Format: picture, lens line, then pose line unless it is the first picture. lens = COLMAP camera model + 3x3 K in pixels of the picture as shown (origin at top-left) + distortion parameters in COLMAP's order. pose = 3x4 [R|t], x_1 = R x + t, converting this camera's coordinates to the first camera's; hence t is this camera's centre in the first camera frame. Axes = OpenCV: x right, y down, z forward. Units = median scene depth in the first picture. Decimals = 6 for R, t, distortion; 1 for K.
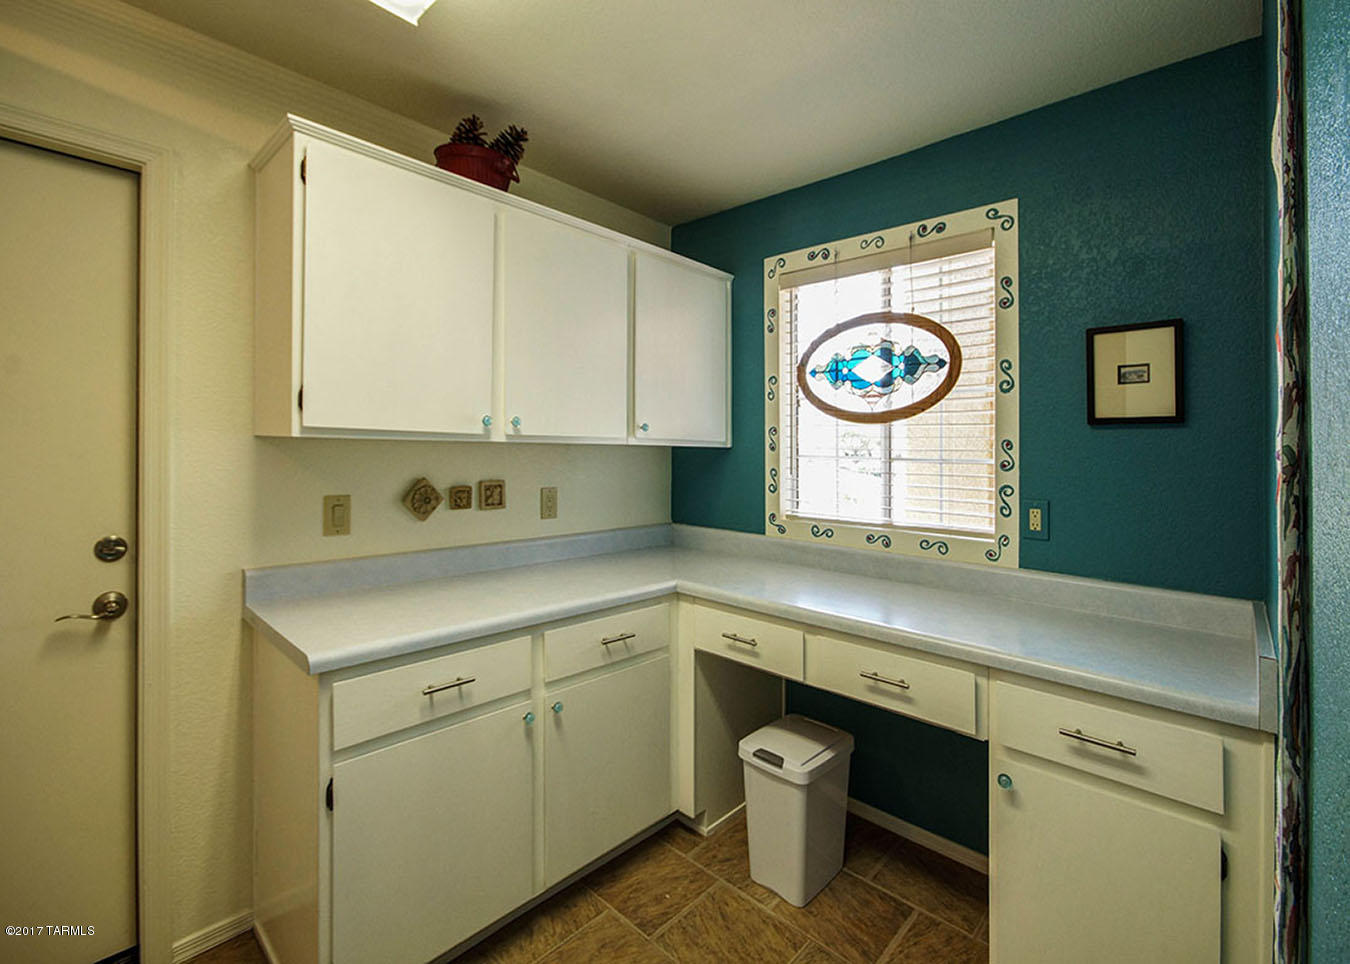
lens RADIAL K [[599.6, 0, 672.9], [0, 599.6, 471.4], [0, 0, 1]] dist [-0.000761, -0.000076]
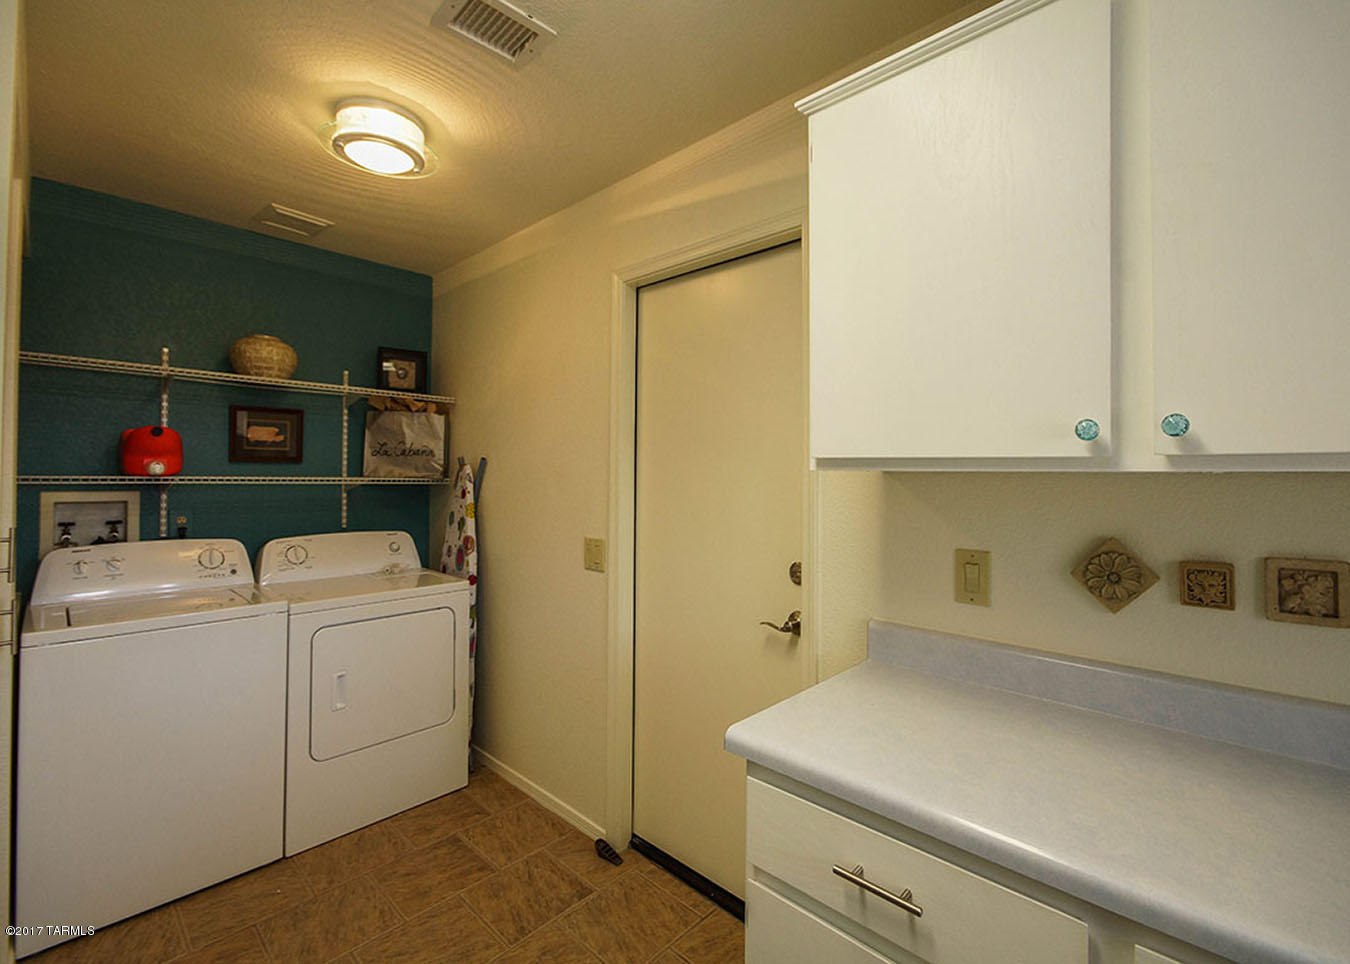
lens RADIAL K [[599.6, 0, 672.9], [0, 599.6, 471.4], [0, 0, 1]] dist [-0.000761, -0.000076]
pose [[-0.003027, -0.023527, -0.999719, 0.176242], [-0.045992, 0.998669, -0.023363, -0.021457], [0.998937, 0.045908, -0.004105, 0.624535]]
